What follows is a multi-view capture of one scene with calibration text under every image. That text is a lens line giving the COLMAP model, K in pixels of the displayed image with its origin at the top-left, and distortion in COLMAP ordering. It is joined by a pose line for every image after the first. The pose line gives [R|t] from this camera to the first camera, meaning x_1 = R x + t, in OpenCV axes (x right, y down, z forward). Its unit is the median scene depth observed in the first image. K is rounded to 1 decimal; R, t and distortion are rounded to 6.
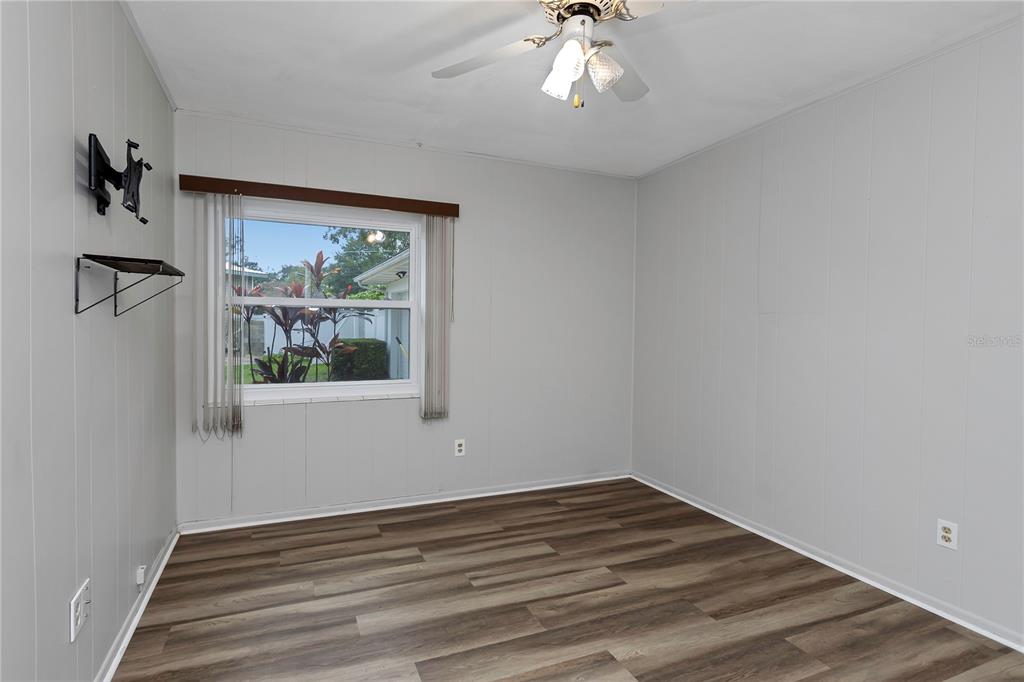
lens RADIAL K [[495.4, 0, 485.7], [0, 495.4, 330.0], [0, 0, 1]] dist [0.002234, 0.000203]
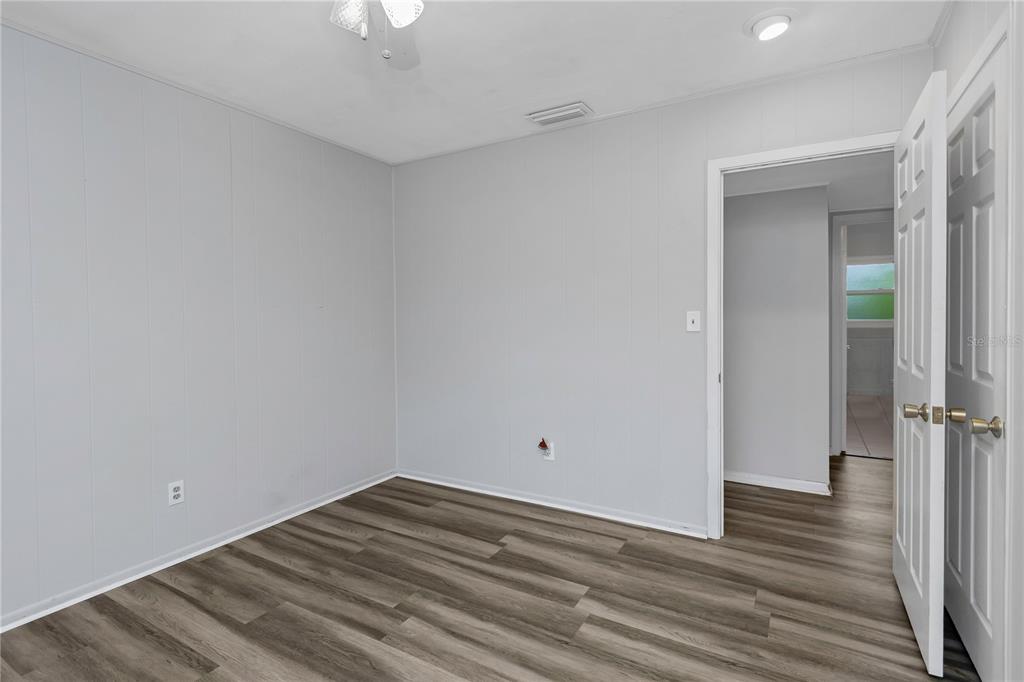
lens RADIAL K [[495.4, 0, 506.9], [0, 495.4, 333.3], [0, 0, 1]] dist [0.002234, 0.000203]
pose [[-0.625773, -0.024570, 0.779618, -0.368542], [0.000606, 0.999488, 0.031985, -0.003653], [-0.780005, 0.020488, -0.625438, 0.870535]]
